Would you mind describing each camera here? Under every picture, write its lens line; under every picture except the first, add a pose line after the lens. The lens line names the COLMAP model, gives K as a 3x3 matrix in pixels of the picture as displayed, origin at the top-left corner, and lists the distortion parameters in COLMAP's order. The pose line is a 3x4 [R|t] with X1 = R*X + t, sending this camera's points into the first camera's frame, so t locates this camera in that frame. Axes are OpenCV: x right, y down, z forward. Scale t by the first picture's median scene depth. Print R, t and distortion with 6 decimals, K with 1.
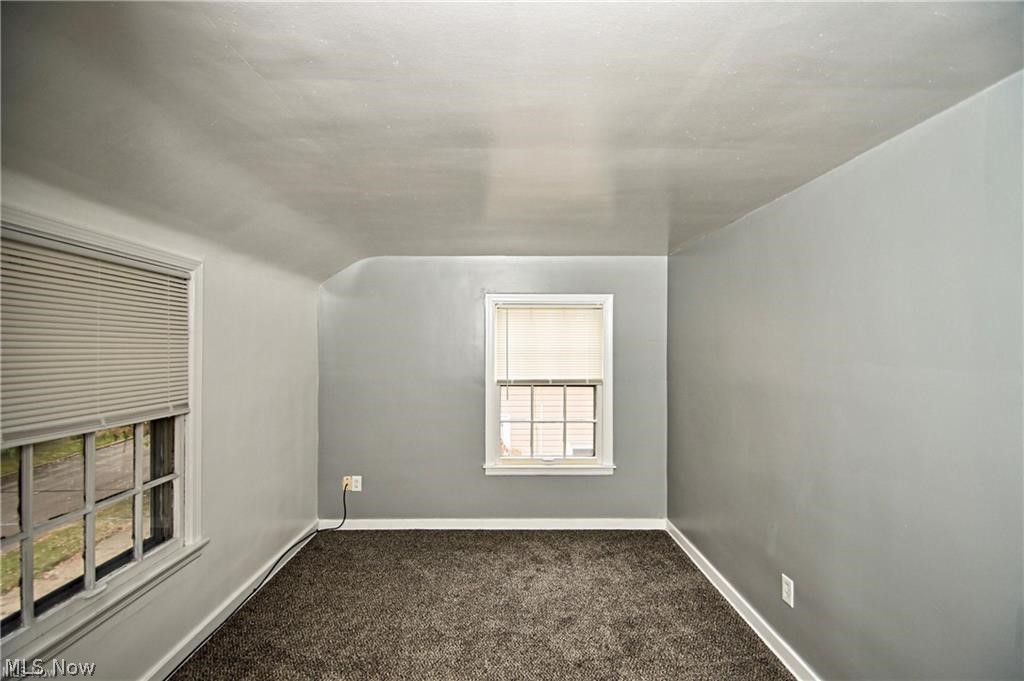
lens RADIAL K [[441.4, 0, 509.2], [0, 441.4, 346.4], [0, 0, 1]] dist [0.019970, -0.017452]
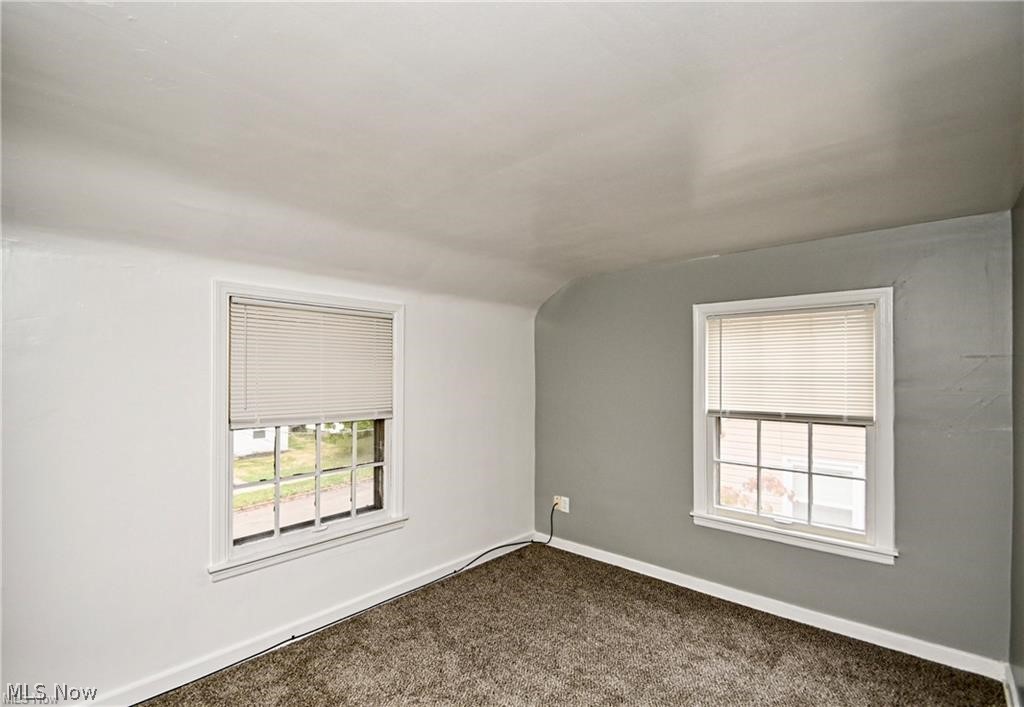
lens RADIAL K [[479.3, 0, 505.8], [0, 479.3, 364.0], [0, 0, 1]] dist [0.001166, -0.007887]
pose [[0.728174, -0.015158, -0.685224, 0.316875], [0.002508, 0.999808, -0.019451, 0.008793], [0.685387, 0.012445, 0.728072, 0.104849]]
